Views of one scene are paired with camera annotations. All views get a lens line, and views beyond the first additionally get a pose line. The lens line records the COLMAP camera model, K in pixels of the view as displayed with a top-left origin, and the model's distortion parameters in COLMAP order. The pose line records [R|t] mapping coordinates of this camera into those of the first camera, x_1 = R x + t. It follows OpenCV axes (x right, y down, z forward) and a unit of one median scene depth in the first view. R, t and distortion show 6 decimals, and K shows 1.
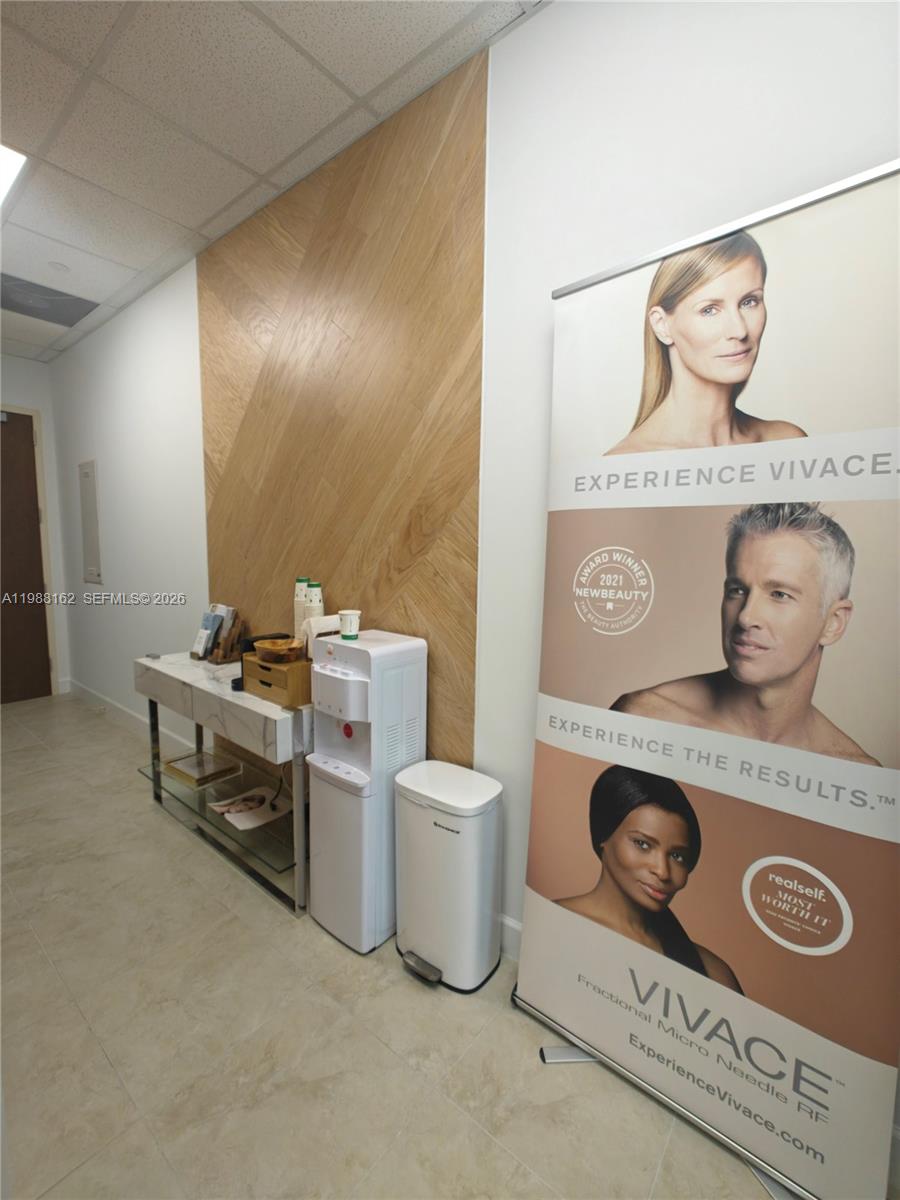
lens RADIAL K [[509.1, 0, 441.3], [0, 509.1, 595.6], [0, 0, 1]] dist [0.001337, 0.000657]
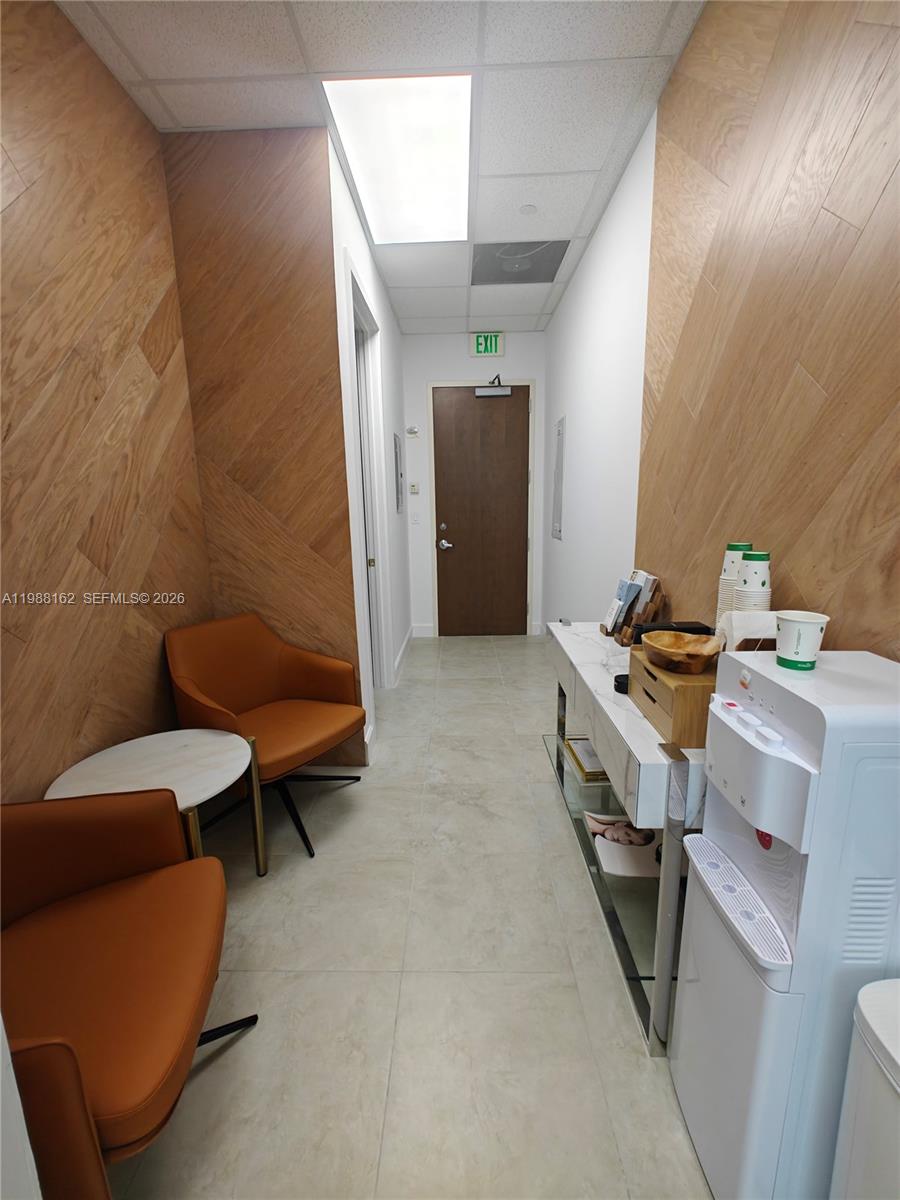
lens RADIAL K [[509.1, 0, 441.3], [0, 509.1, 595.6], [0, 0, 1]] dist [0.001337, 0.000657]
pose [[0.624052, 0.130084, -0.770479, -0.012131], [-0.068820, 0.991363, 0.111636, -0.015398], [0.778347, -0.016642, 0.627614, 0.320919]]
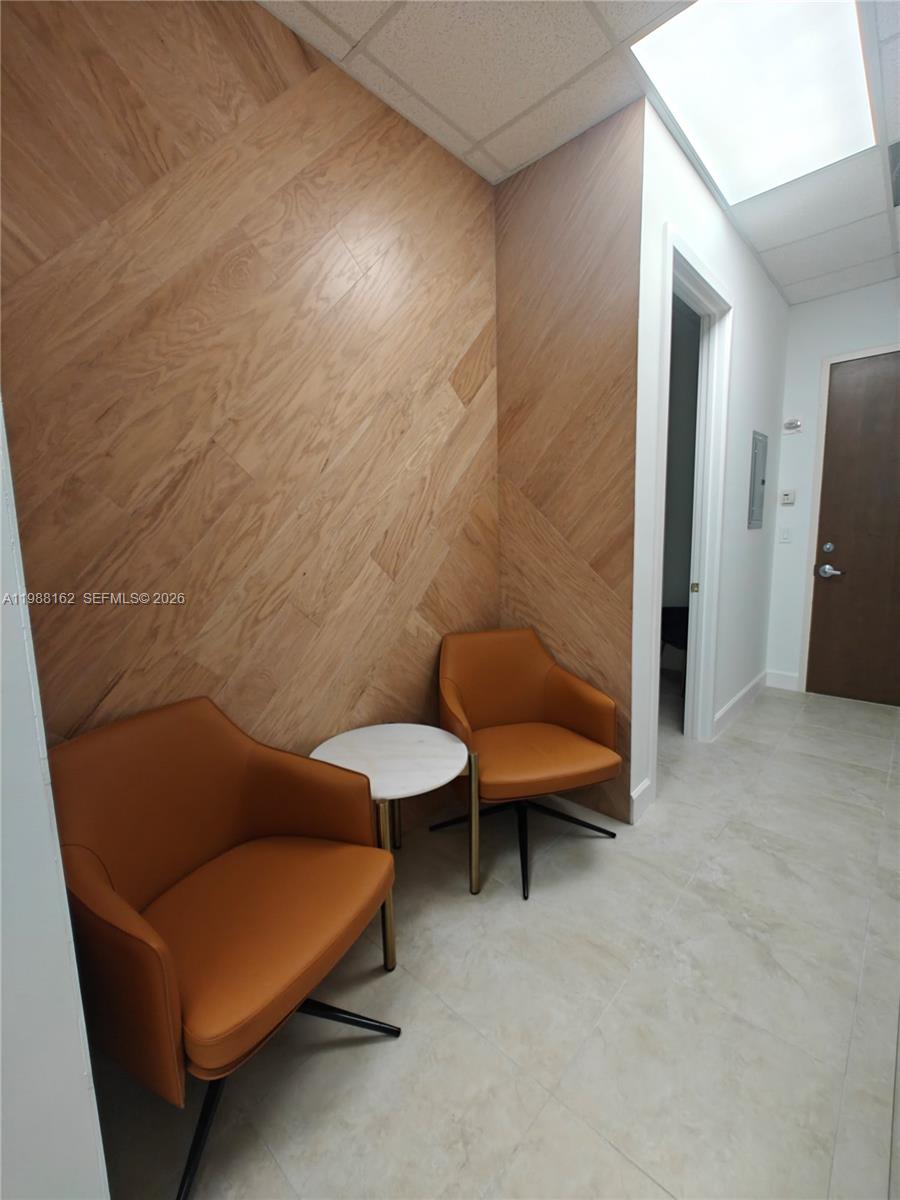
lens RADIAL K [[509.1, 0, 441.3], [0, 509.1, 595.6], [0, 0, 1]] dist [0.001337, 0.000657]
pose [[-0.051041, 0.134275, -0.989629, -0.022264], [-0.086807, 0.986573, 0.138338, -0.026930], [0.994917, 0.092968, -0.038699, 0.479256]]
